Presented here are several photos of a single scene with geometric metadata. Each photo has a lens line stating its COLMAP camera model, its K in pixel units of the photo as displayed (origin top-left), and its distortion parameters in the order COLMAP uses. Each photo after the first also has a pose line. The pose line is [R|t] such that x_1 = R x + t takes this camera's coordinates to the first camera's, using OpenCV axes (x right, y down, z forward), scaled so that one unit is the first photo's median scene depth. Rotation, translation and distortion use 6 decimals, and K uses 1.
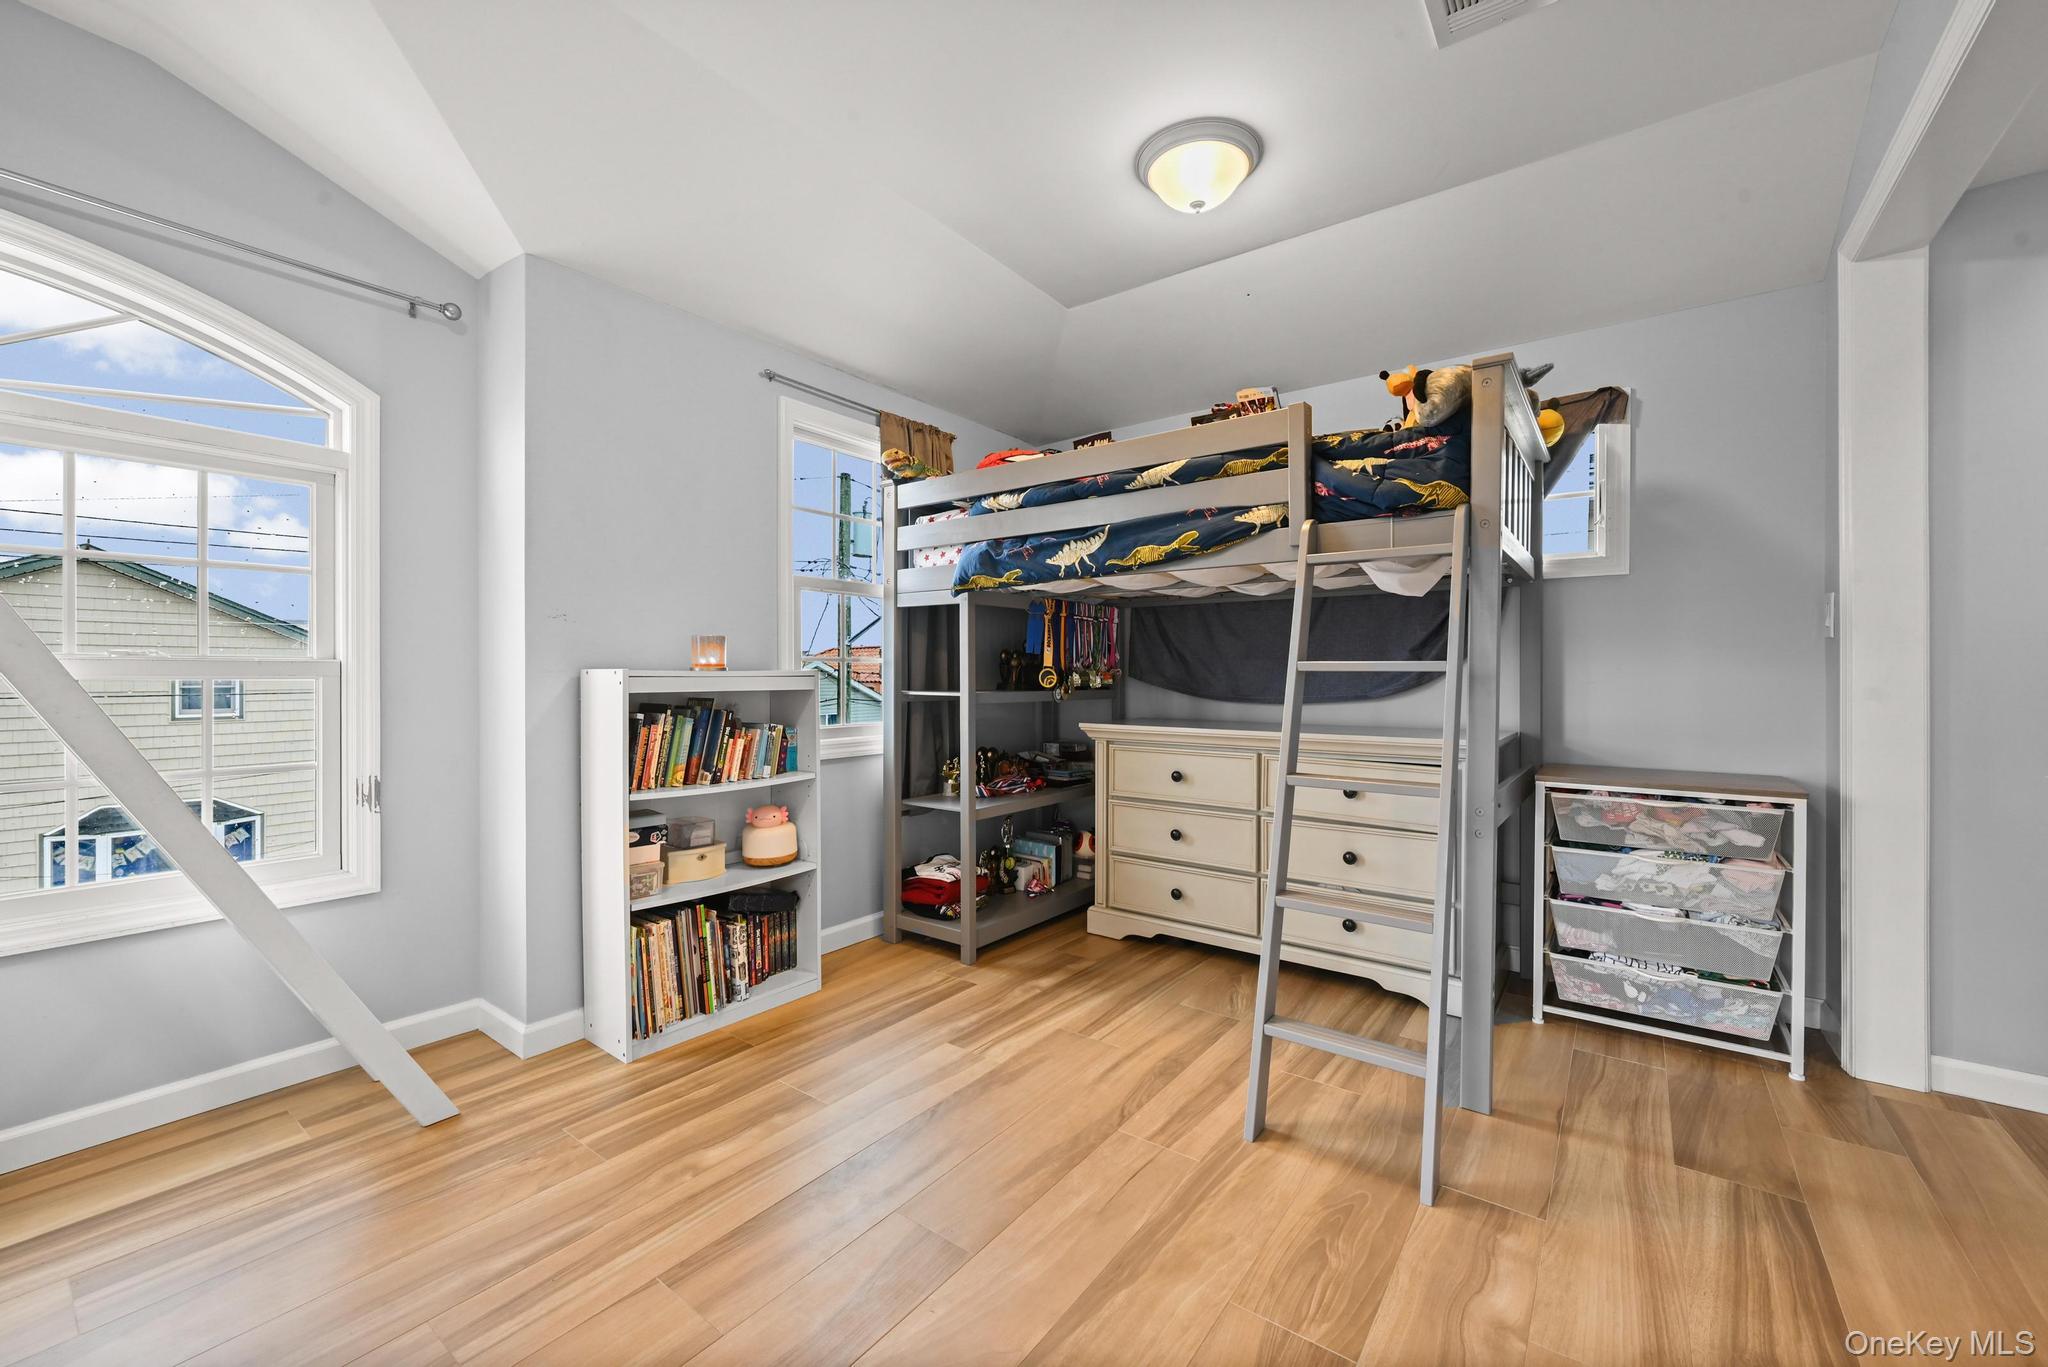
lens RADIAL K [[809.9, 0, 1024.9], [0, 809.9, 672.1], [0, 0, 1]] dist [-0.001949, -0.000072]
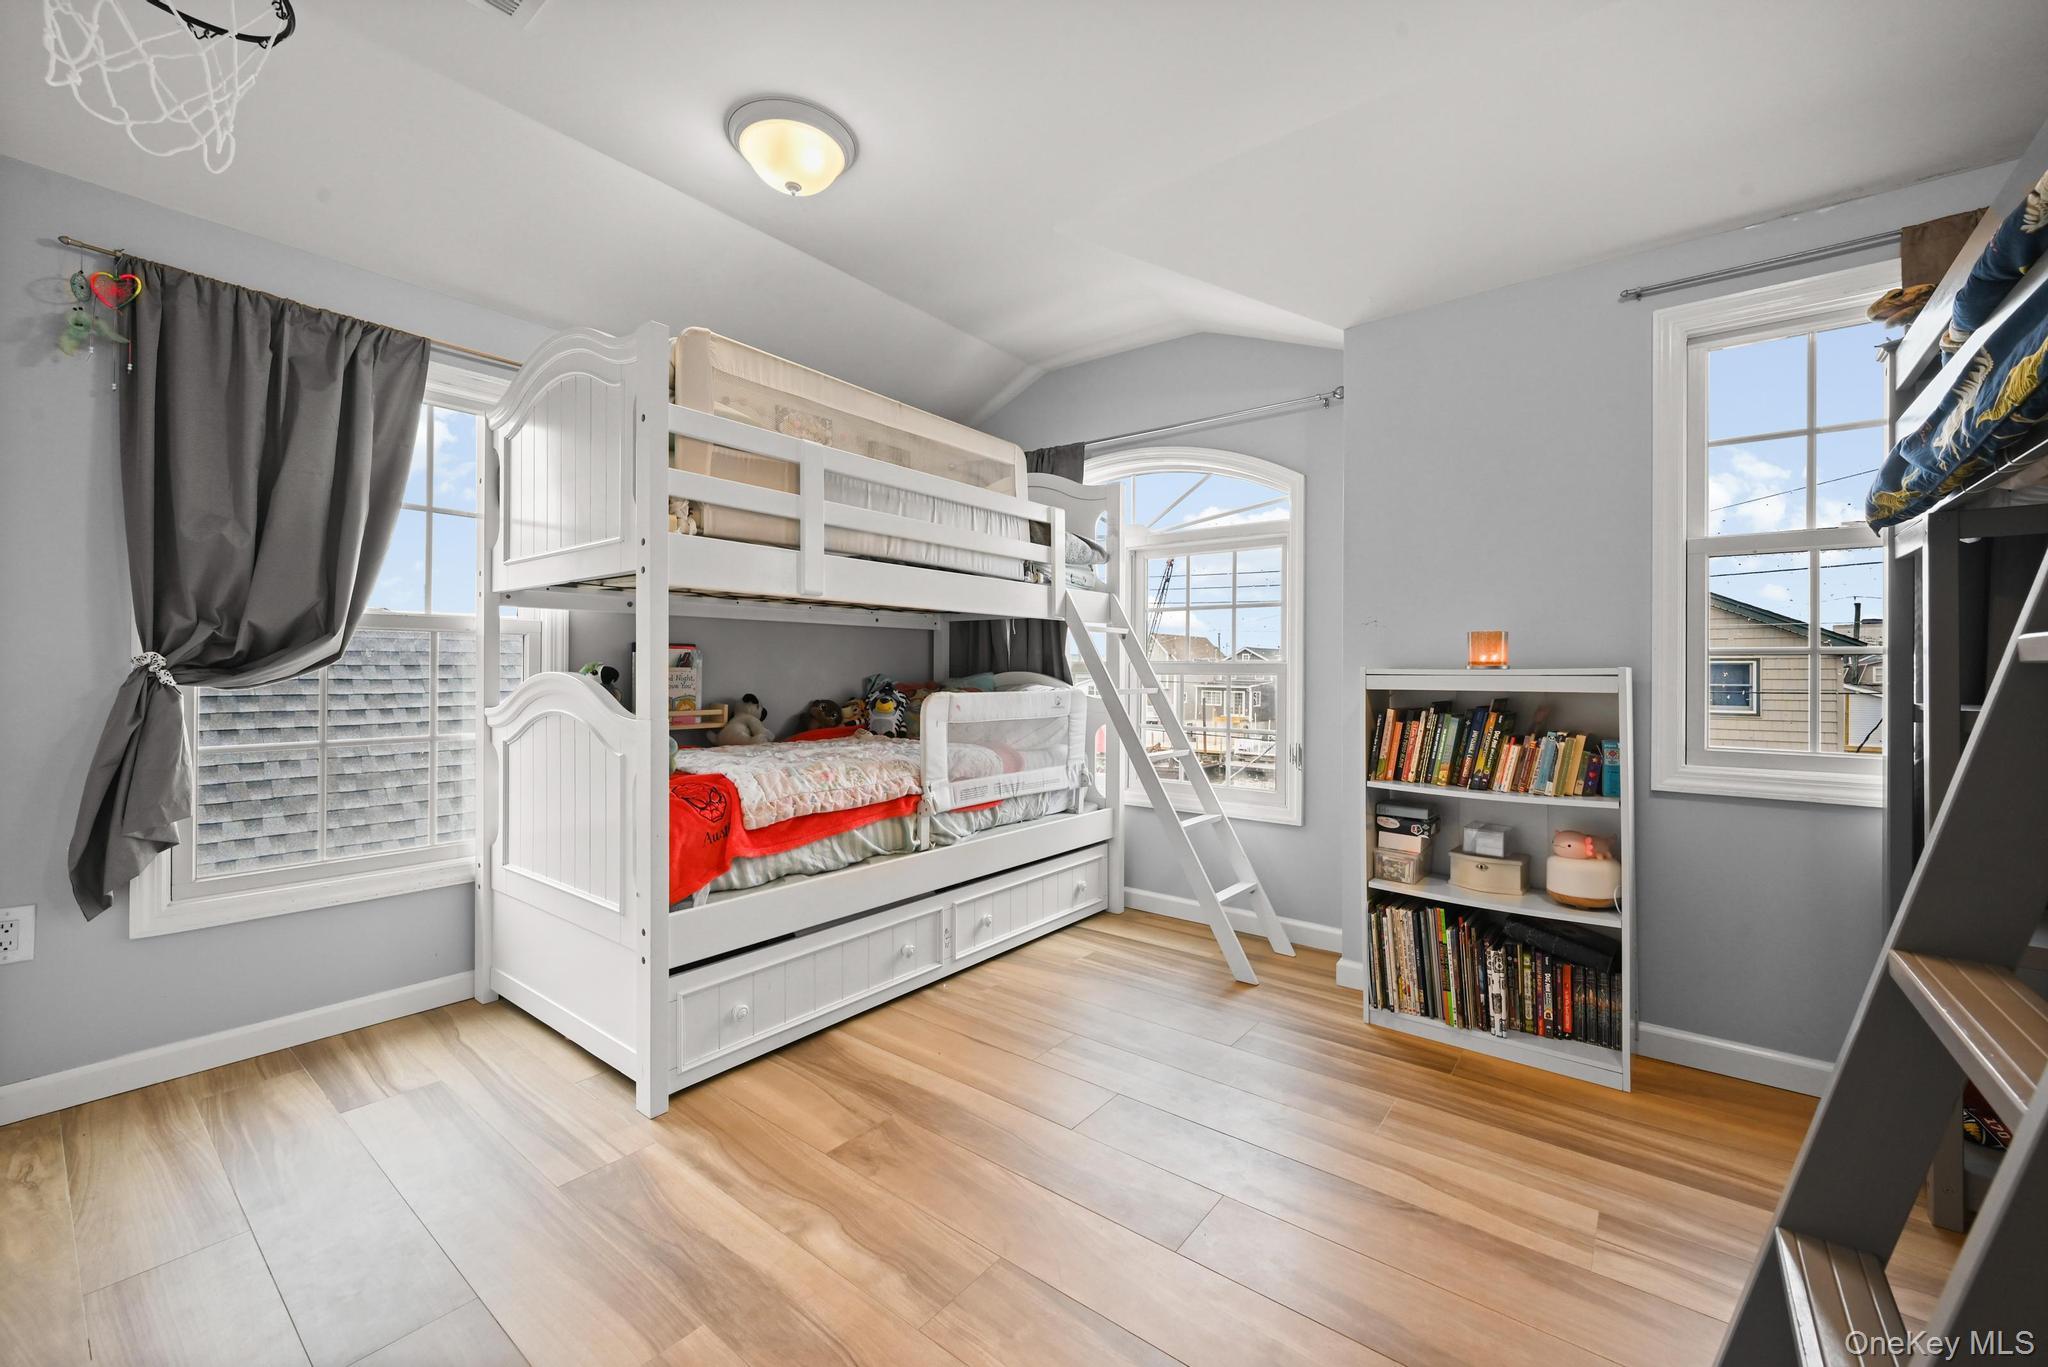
lens RADIAL K [[809.9, 0, 1024.9], [0, 809.9, 672.1], [0, 0, 1]] dist [-0.001949, -0.000072]
pose [[-0.026172, 0.001299, -0.999657, 0.574089], [-0.001097, 0.999999, 0.001328, 0.001165], [0.999657, 0.001131, -0.026170, 0.509994]]
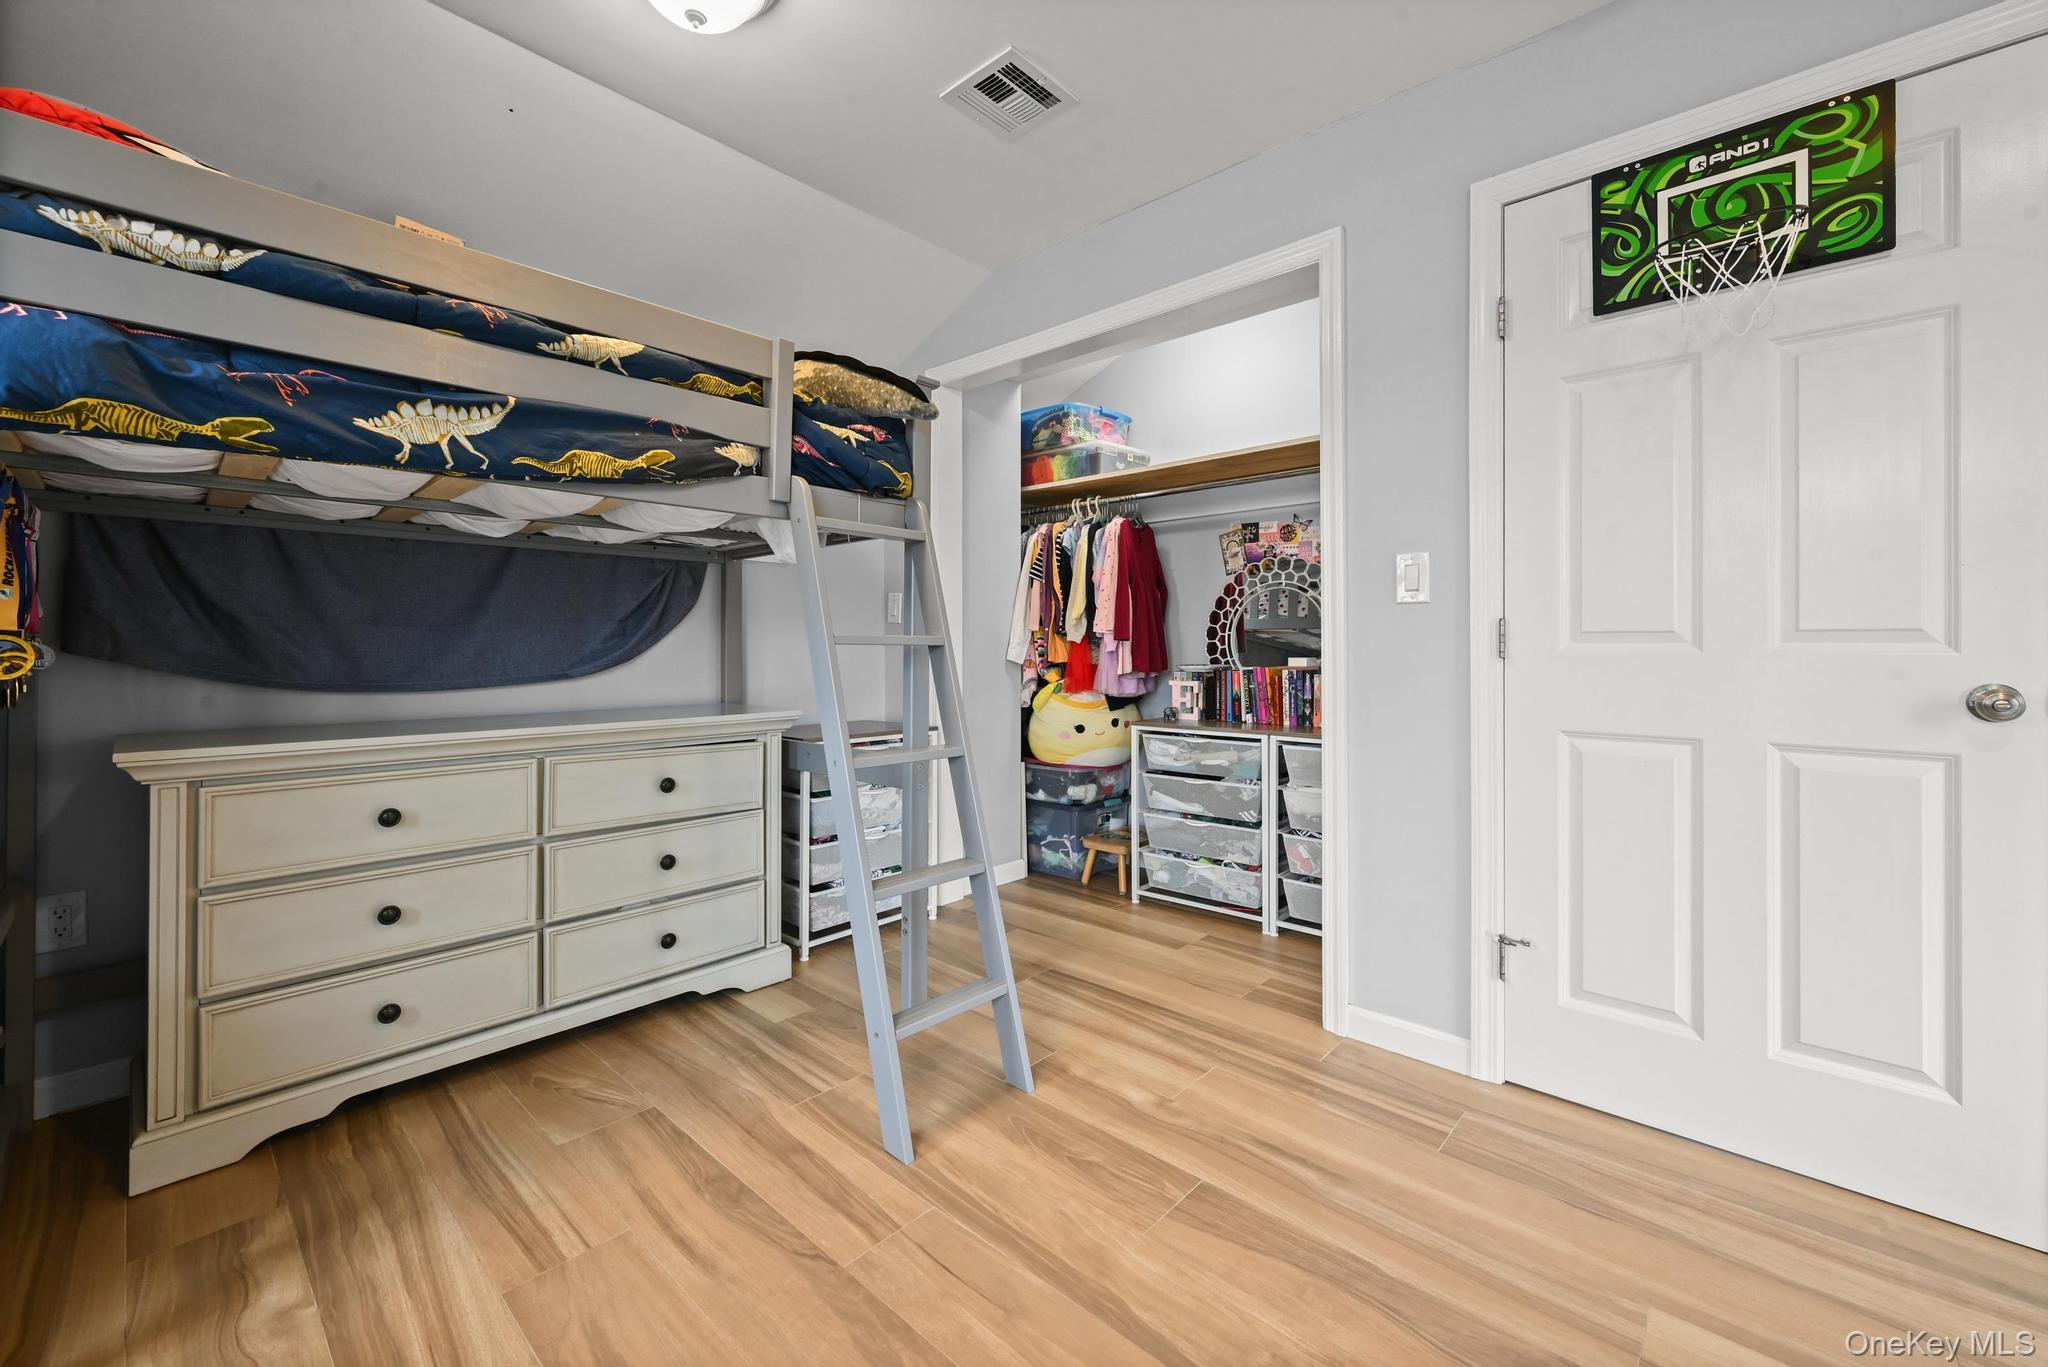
lens RADIAL K [[830.7, 0, 1024.0], [0, 830.7, 640.4], [0, 0, 1]] dist [0.000202, 0.000025]
pose [[0.096235, 0.008956, 0.995318, -0.481725], [-0.000959, 0.999960, -0.008905, 0.002083], [-0.995358, -0.000098, 0.096240, 0.588377]]
